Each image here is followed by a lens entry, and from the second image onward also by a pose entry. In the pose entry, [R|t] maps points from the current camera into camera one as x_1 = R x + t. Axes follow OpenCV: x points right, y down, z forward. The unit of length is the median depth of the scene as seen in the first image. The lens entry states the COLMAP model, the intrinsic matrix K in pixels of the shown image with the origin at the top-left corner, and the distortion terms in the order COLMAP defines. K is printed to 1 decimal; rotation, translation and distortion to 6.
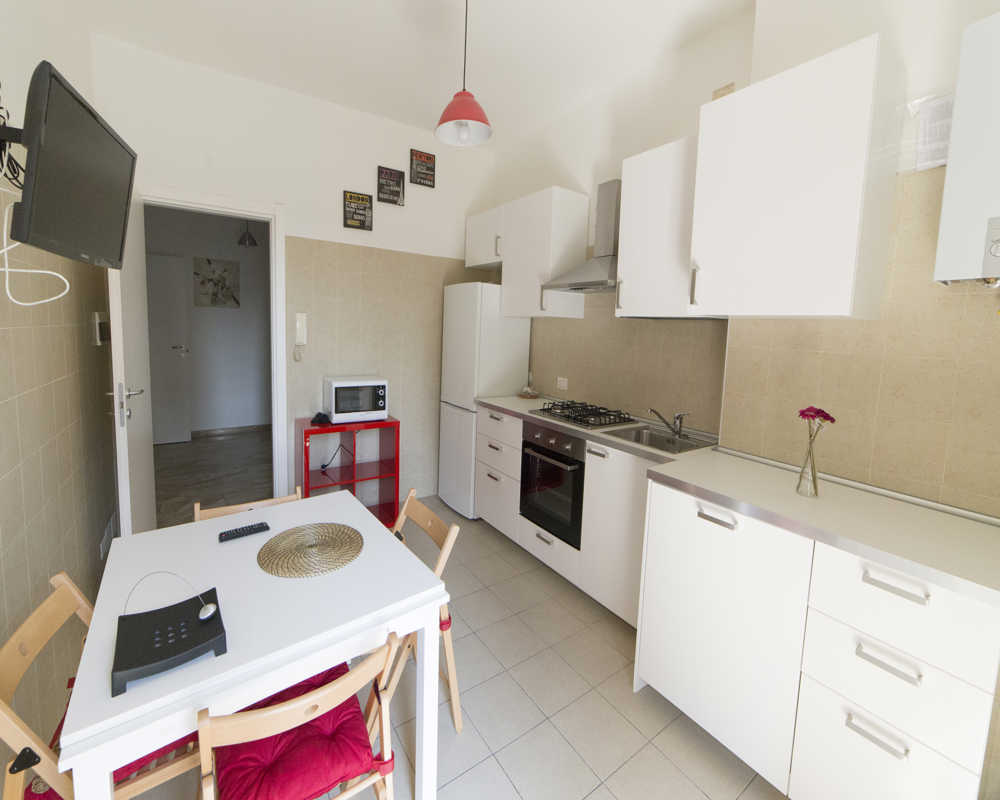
lens RADIAL K [[400.1, 0, 465.2], [0, 400.1, 412.8], [0, 0, 1]] dist [-0.021666, -0.000025]
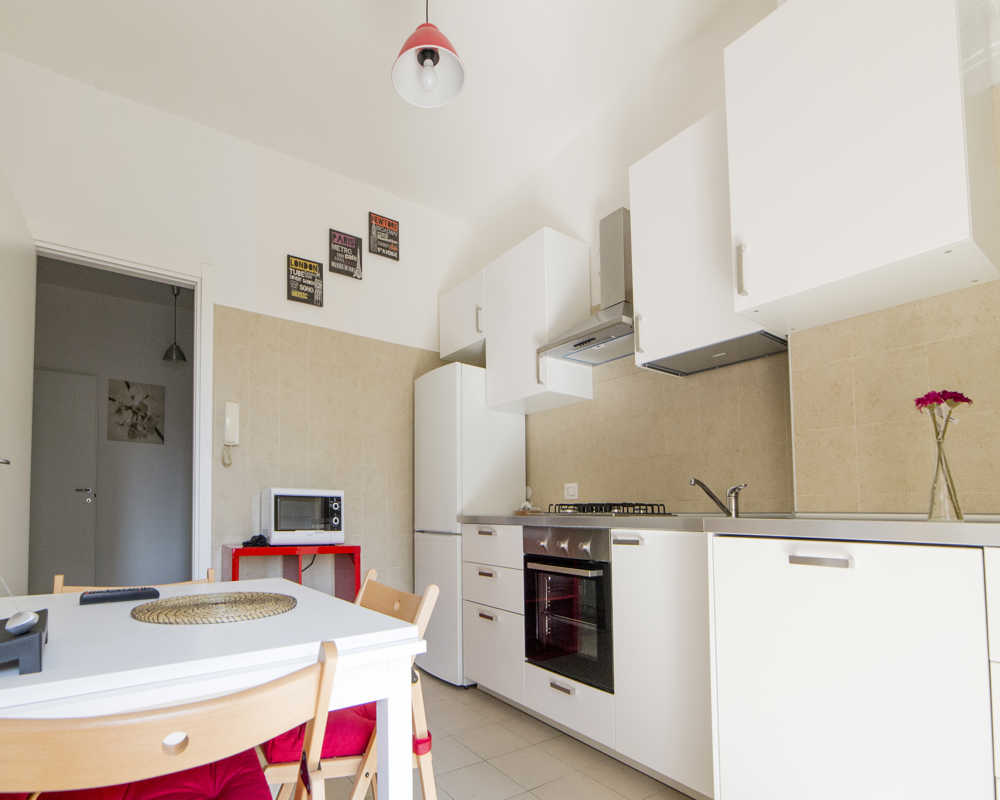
lens RADIAL K [[491.1, 0, 442.5], [0, 491.1, 552.4], [0, 0, 1]] dist [-0.019840, 0.000448]
pose [[0.999320, -0.035567, -0.009701, 0.000959], [0.033915, 0.990083, -0.136329, 0.182960], [0.014454, 0.135907, 0.990616, 0.089025]]
